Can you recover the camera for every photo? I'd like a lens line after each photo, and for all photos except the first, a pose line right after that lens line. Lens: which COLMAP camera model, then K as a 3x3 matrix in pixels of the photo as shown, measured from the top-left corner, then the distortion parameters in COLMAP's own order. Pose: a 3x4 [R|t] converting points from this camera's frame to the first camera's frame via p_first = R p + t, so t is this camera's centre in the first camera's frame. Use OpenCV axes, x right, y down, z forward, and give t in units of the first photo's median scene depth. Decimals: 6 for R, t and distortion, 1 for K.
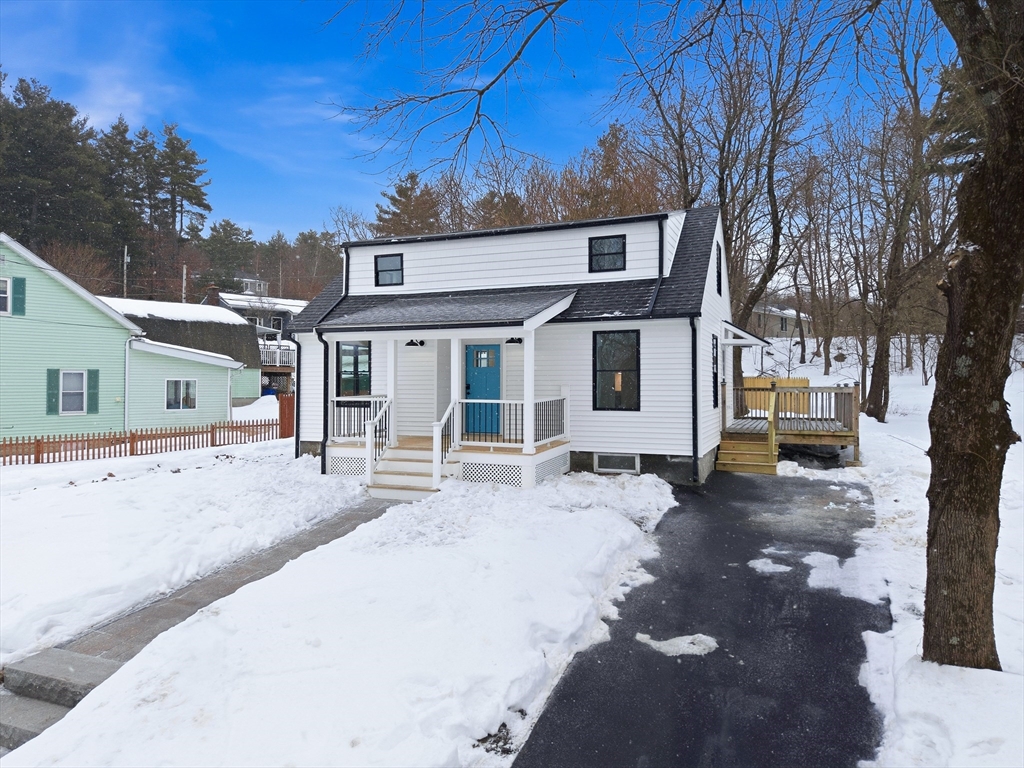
lens RADIAL K [[710.9, 0, 512.3], [0, 710.9, 370.6], [0, 0, 1]] dist [0.002600, 0.001626]
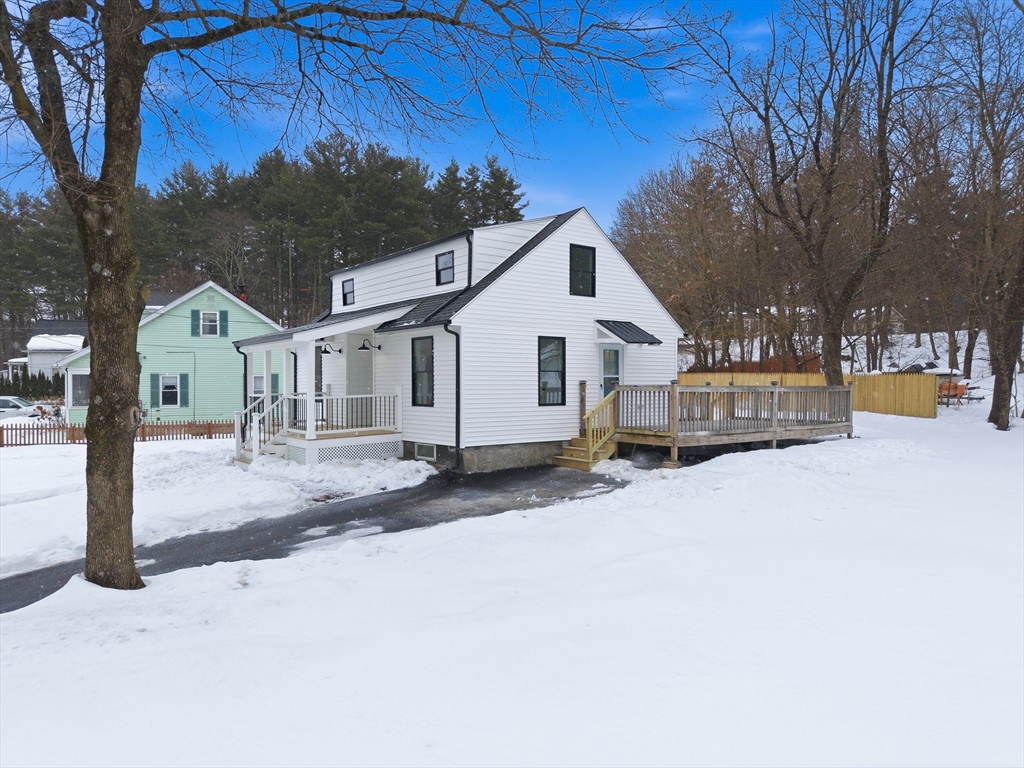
lens RADIAL K [[709.6, 0, 512.0], [0, 709.6, 384.0], [0, 0, 1]] dist [0.065184, 0.000556]
pose [[0.869890, -0.004785, -0.493222, 0.779045], [0.013959, 0.999791, 0.014921, 0.004525], [0.493047, -0.019865, 0.869776, 0.061147]]
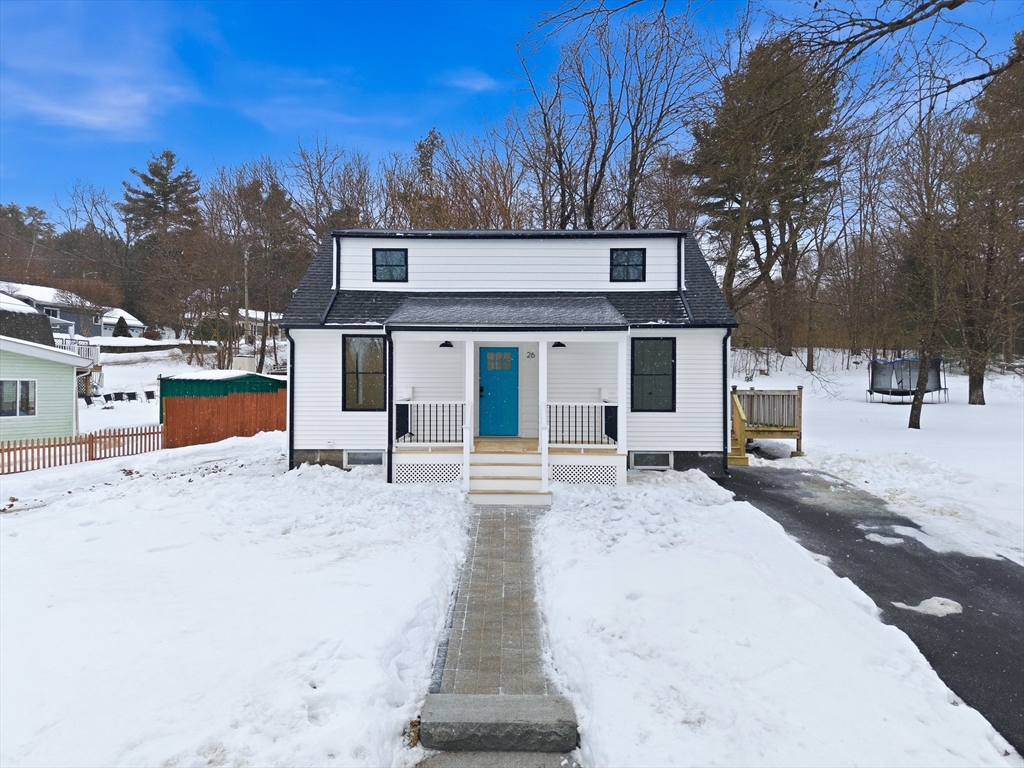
lens RADIAL K [[697.3, 0, 512.0], [0, 697.3, 384.0], [0, 0, 1]] dist [0.004091, 0.000903]
pose [[0.926634, 0.004851, 0.375933, -0.416374], [-0.010433, 0.999863, 0.012815, 0.002593], [-0.375819, -0.015797, 0.926558, 0.092089]]
